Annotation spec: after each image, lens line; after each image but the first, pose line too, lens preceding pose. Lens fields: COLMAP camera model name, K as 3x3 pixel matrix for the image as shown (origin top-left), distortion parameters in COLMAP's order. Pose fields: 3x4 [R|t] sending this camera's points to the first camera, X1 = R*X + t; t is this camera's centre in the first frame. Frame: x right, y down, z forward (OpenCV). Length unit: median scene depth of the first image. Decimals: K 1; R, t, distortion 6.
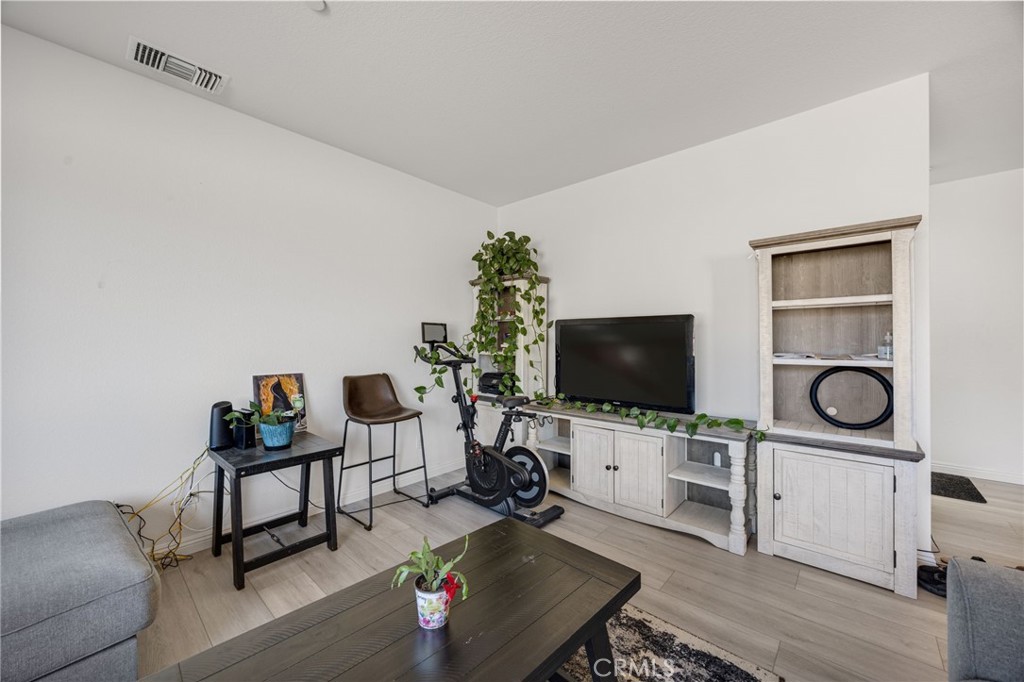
lens RADIAL K [[393.8, 0, 515.6], [0, 393.8, 330.8], [0, 0, 1]] dist [0.011258, 0.000012]
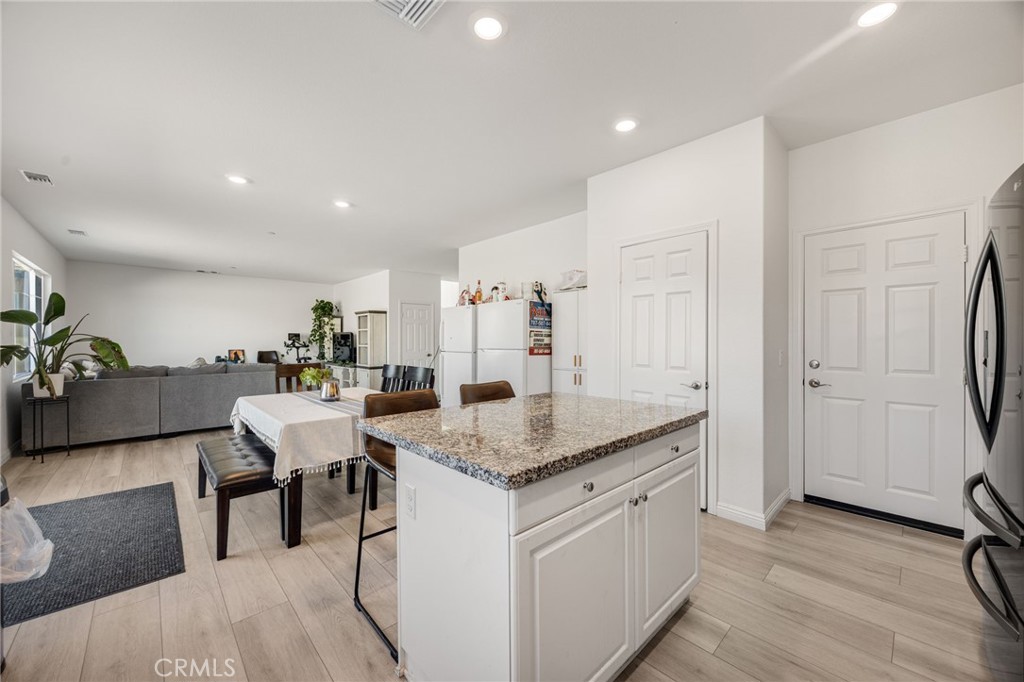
lens RADIAL K [[384.9, 0, 517.8], [0, 384.9, 335.4], [0, 0, 1]] dist [-0.006166, 0.000262]
pose [[0.996933, -0.007508, -0.077900, 1.813825], [0.009466, 0.999648, 0.024801, -0.065716], [0.077687, -0.025462, 0.996653, -1.848639]]
